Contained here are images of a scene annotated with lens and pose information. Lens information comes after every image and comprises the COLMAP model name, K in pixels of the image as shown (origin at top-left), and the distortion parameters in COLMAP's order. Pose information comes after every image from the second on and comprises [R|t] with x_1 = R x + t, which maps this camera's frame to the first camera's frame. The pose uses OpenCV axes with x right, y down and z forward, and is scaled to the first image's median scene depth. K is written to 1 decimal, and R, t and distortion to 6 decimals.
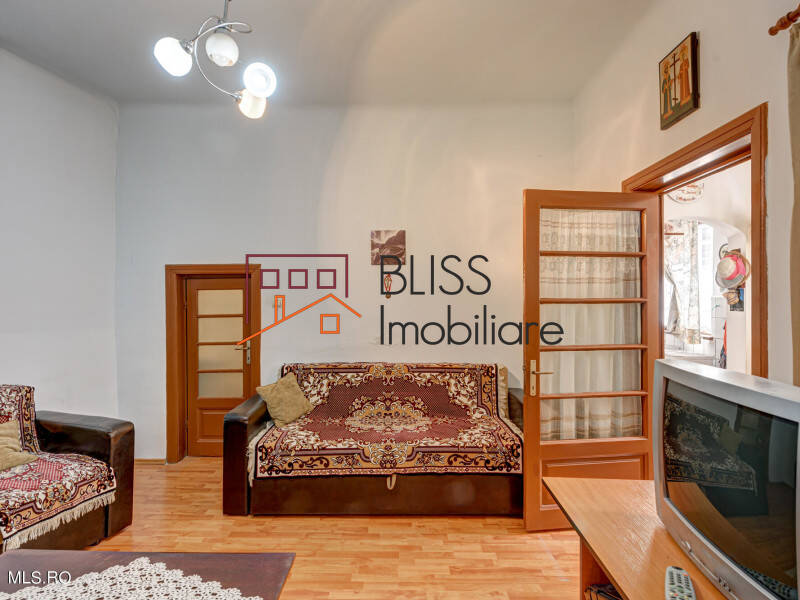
lens RADIAL K [[382.6, 0, 403.8], [0, 382.6, 296.0], [0, 0, 1]] dist [0.011533, -0.001983]
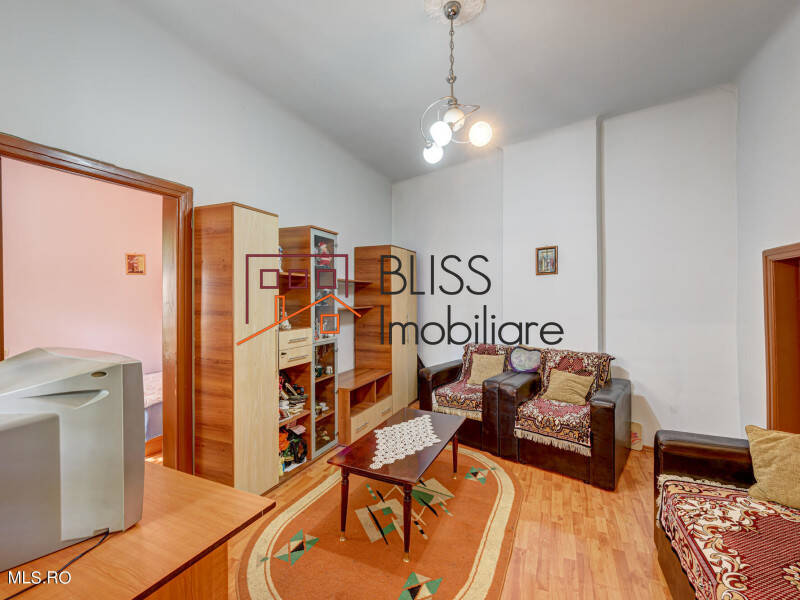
lens RADIAL K [[382.6, 0, 406.2], [0, 382.6, 296.8], [0, 0, 1]] dist [0.011533, -0.001983]
pose [[-0.372735, 0.013276, -0.927843, 0.604473], [0.014317, 0.999861, 0.008555, -0.004418], [0.927827, -0.010096, -0.372874, 0.898156]]
